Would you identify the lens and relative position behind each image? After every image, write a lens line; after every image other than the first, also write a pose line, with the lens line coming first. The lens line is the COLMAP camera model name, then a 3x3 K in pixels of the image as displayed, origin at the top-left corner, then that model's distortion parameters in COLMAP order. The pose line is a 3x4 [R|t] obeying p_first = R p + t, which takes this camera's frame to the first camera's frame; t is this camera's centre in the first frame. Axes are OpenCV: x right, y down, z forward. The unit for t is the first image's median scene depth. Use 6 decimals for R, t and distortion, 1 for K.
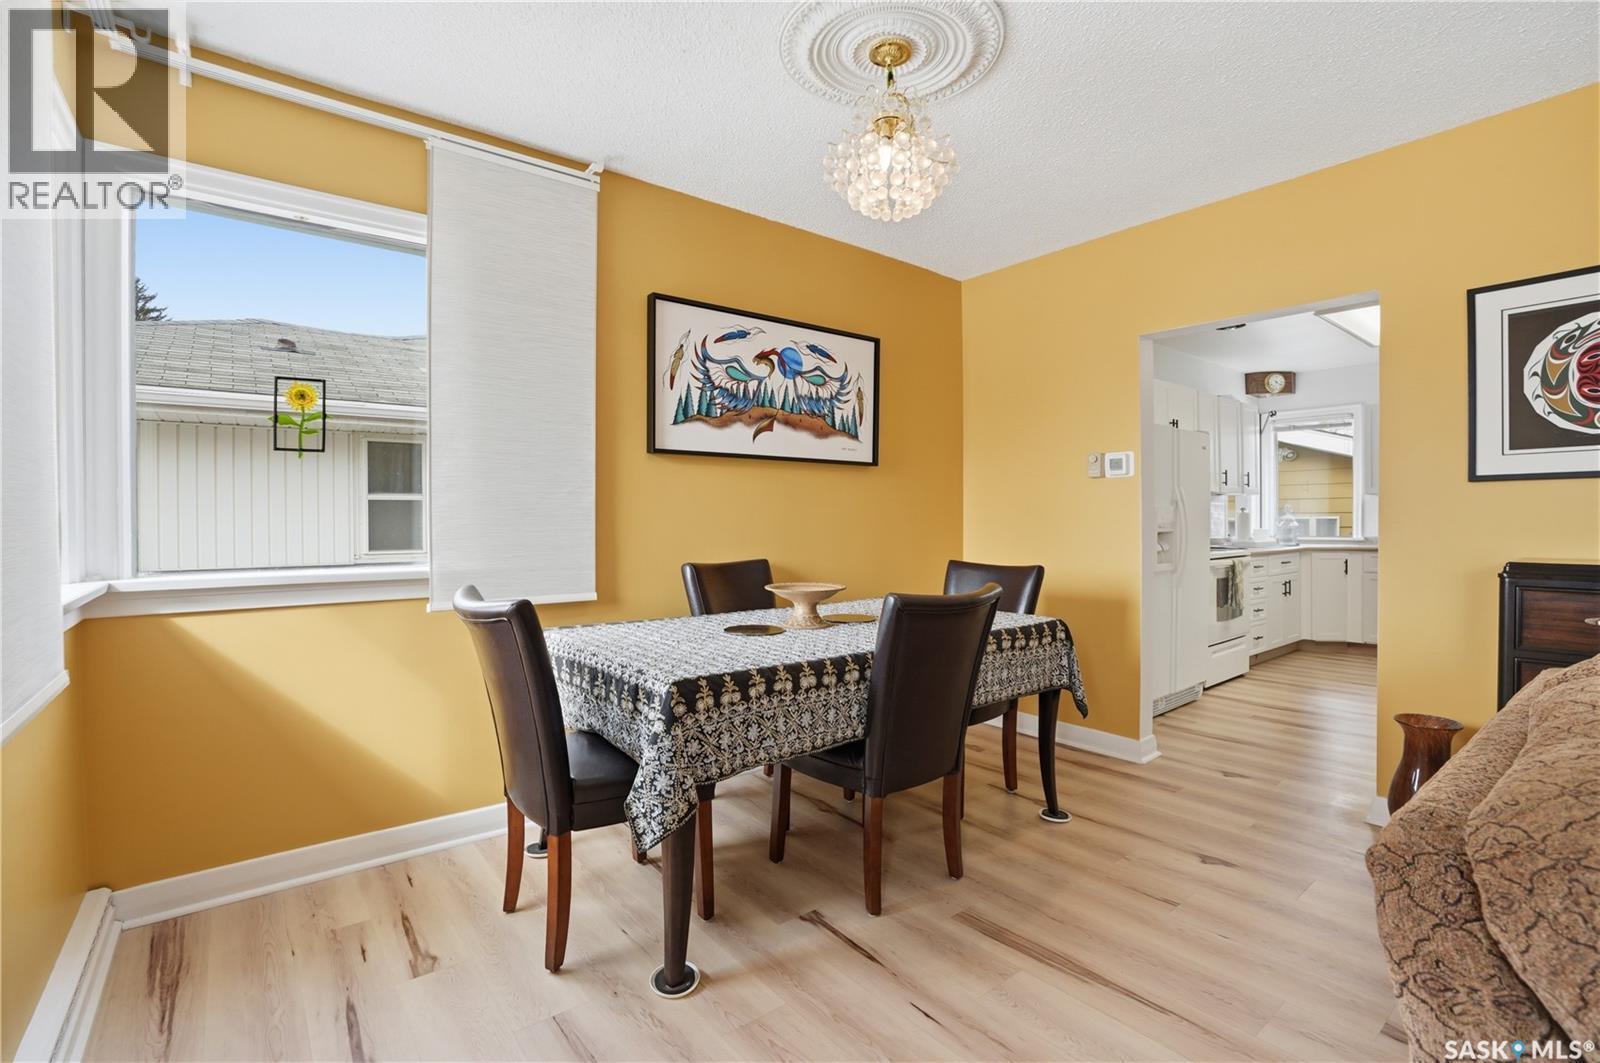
lens RADIAL K [[729.1, 0, 808.8], [0, 729.1, 530.5], [0, 0, 1]] dist [-0.043929, 0.010559]
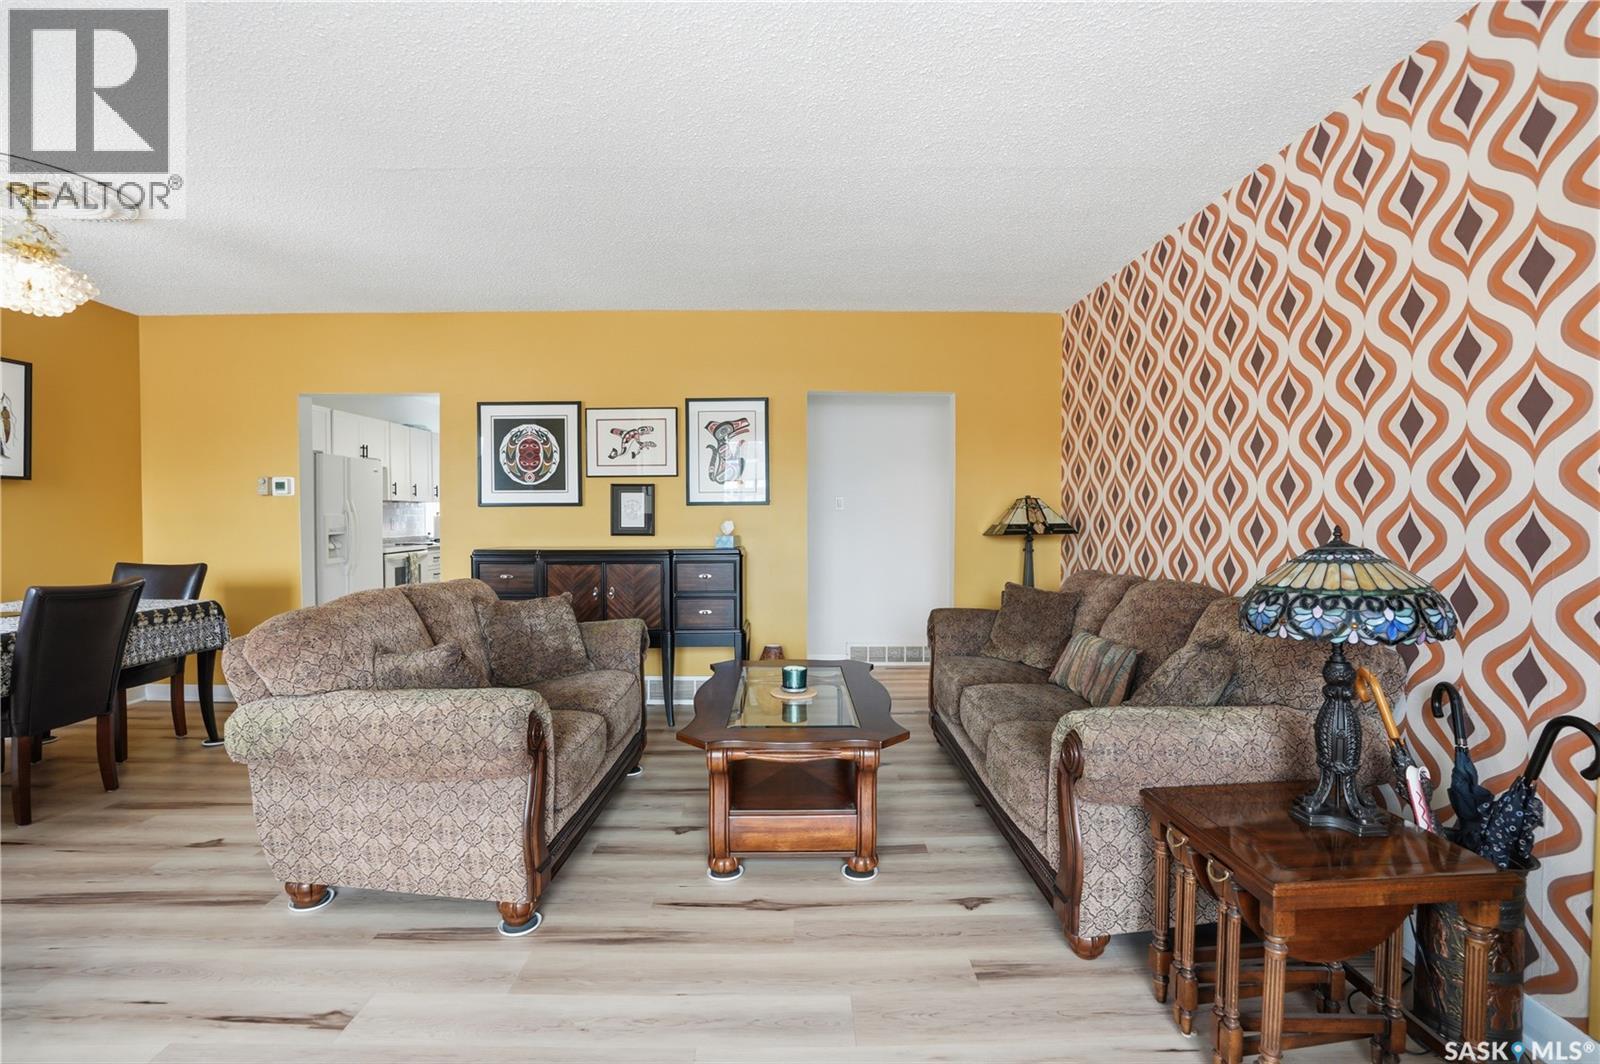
lens RADIAL K [[729.1, 0, 820.5], [0, 729.1, 528.6], [0, 0, 1]] dist [-0.043929, 0.010559]
pose [[0.609966, -0.015843, 0.792269, -0.018870], [0.014043, 0.999859, 0.009182, -0.010516], [-0.792303, 0.005525, 0.610102, -0.657093]]
